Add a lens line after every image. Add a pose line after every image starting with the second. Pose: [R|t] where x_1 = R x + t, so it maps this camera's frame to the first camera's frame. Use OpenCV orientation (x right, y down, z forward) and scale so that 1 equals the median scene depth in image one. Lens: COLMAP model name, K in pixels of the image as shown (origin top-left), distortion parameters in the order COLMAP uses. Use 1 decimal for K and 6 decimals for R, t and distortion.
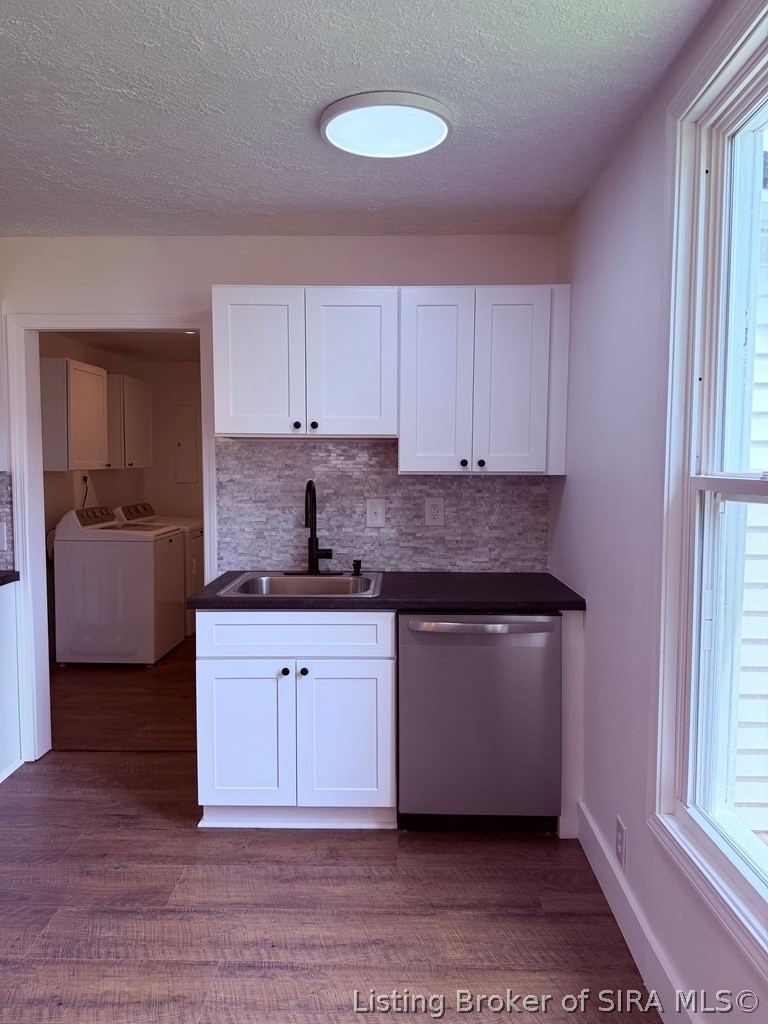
lens RADIAL K [[721.2, 0, 386.9], [0, 721.2, 514.9], [0, 0, 1]] dist [0.072542, -0.078982]
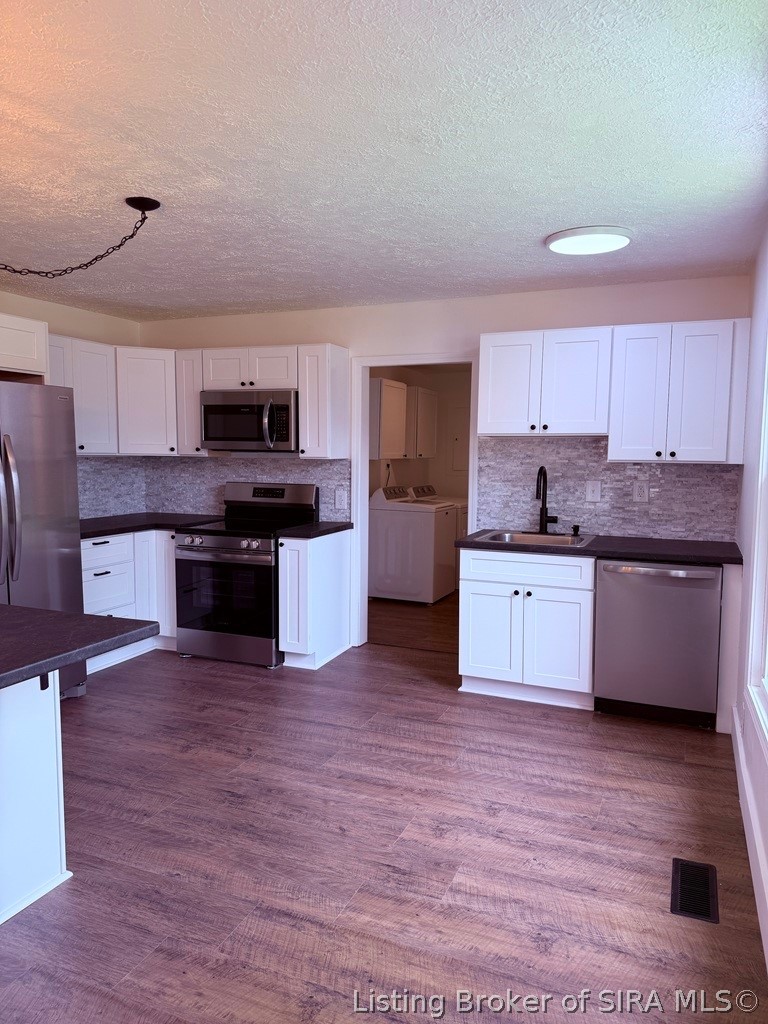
lens RADIAL K [[711.1, 0, 378.3], [0, 711.1, 510.8], [0, 0, 1]] dist [0.080607, -0.084243]
pose [[0.924708, 0.036846, -0.378889, 0.125935], [-0.034597, 0.999320, 0.012744, 0.031945], [0.379101, 0.001324, 0.925354, -0.403644]]
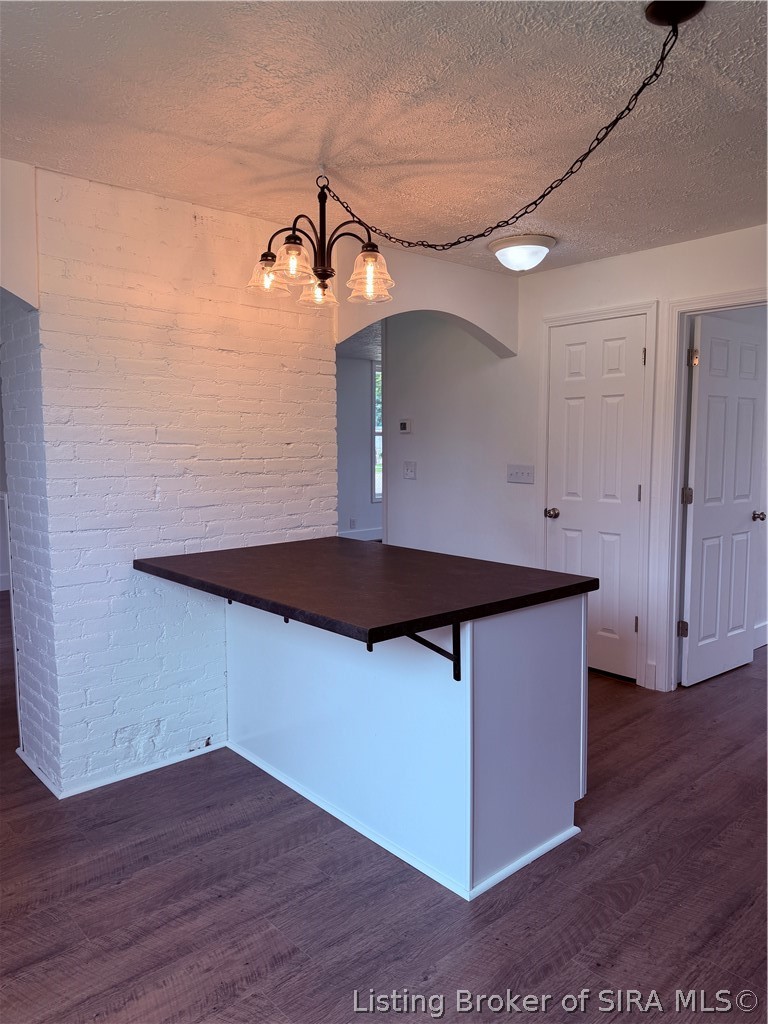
lens RADIAL K [[729.9, 0, 384.4], [0, 729.9, 509.1], [0, 0, 1]] dist [0.008679, 0.000308]
pose [[-0.734511, 0.065821, -0.675397, 0.053462], [-0.047936, 0.987766, 0.148395, -0.028065], [0.676901, 0.141373, -0.722370, 0.579754]]
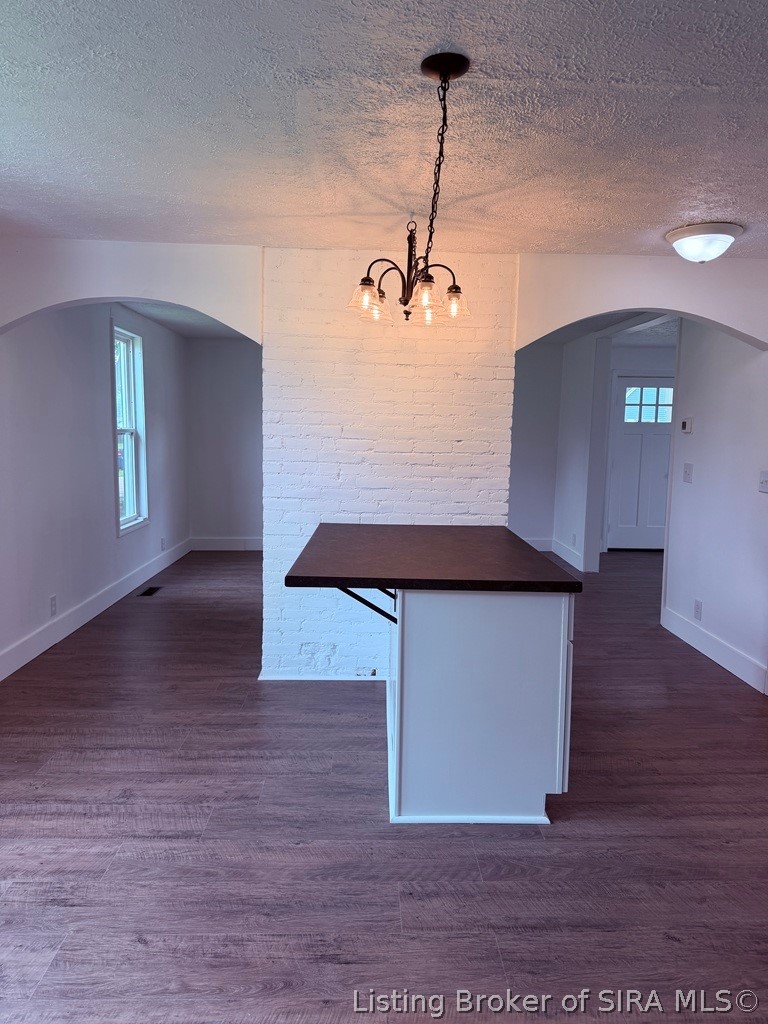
lens RADIAL K [[721.2, 0, 386.9], [0, 721.2, 514.9], [0, 0, 1]] dist [0.072542, -0.078982]
pose [[-0.998872, -0.012254, -0.045876, -0.404391], [-0.021001, 0.980506, 0.195362, -0.073649], [0.042588, 0.196105, -0.979658, 0.939747]]
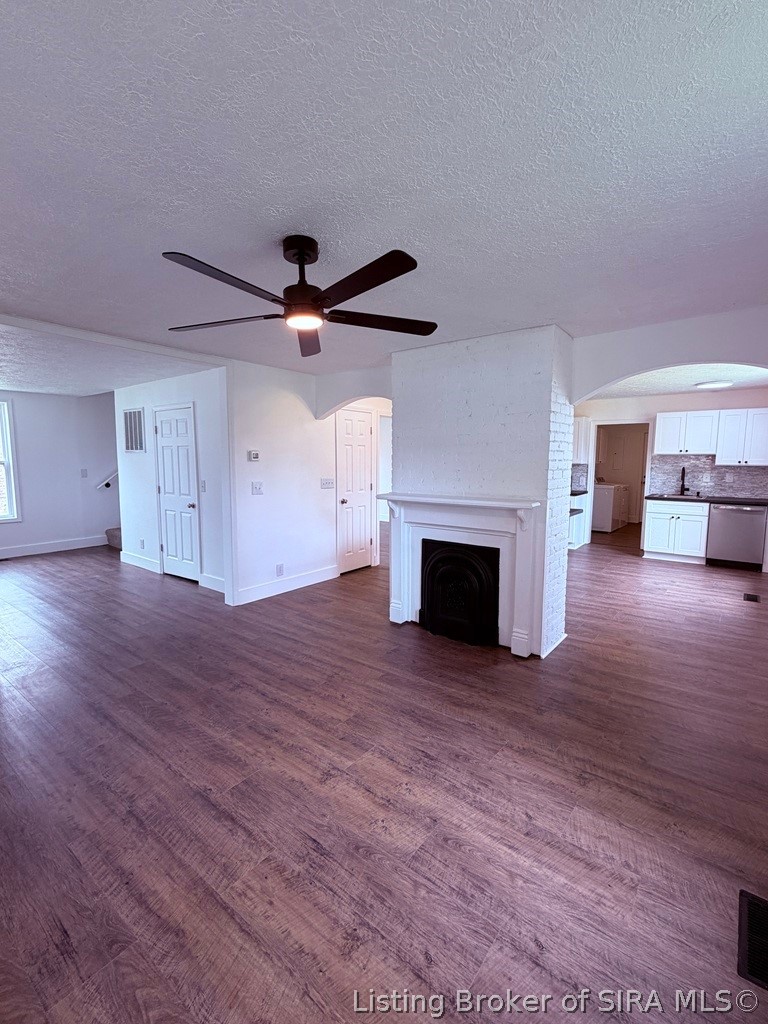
lens RADIAL K [[464.6, 0, 385.6], [0, 464.6, 511.8], [0, 0, 1]] dist [-0.000993, -0.000055]
pose [[0.799791, 0.070277, -0.596150, 0.087274], [-0.047579, 0.997420, 0.053749, 0.109145], [0.598390, -0.014624, 0.801072, -1.547911]]
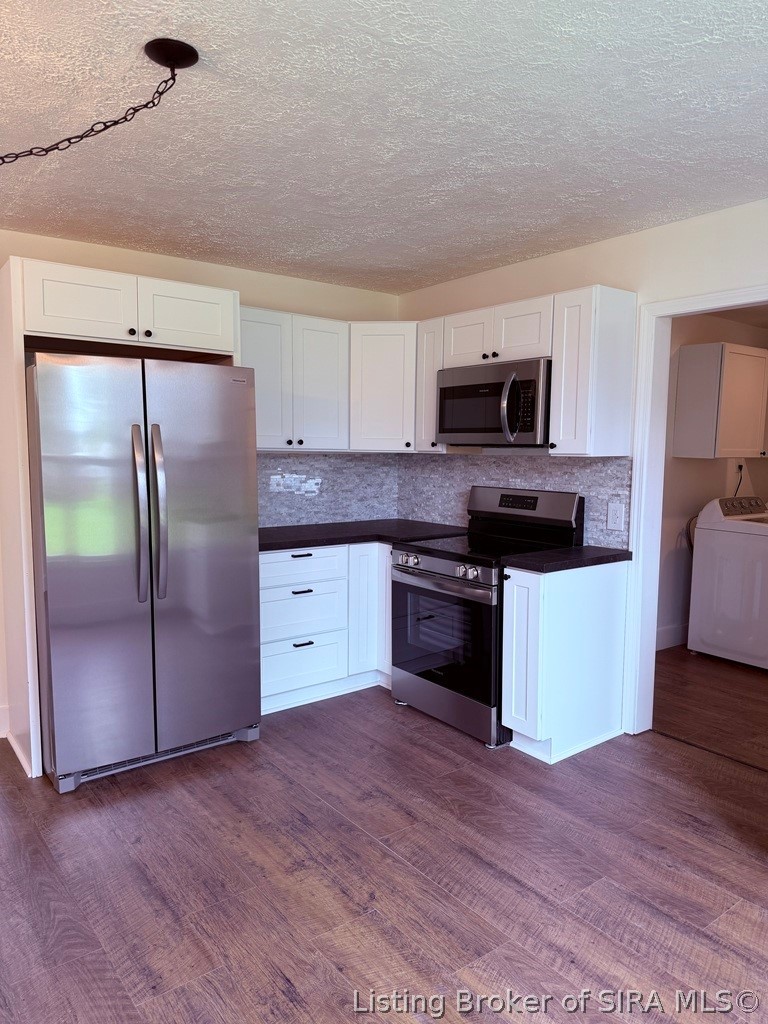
lens RADIAL K [[721.2, 0, 386.9], [0, 721.2, 514.9], [0, 0, 1]] dist [0.072542, -0.078982]
pose [[0.621087, 0.075934, -0.780054, 0.094468], [-0.066817, 0.996802, 0.043833, 0.002655], [0.780888, 0.024897, 0.624175, 0.076145]]
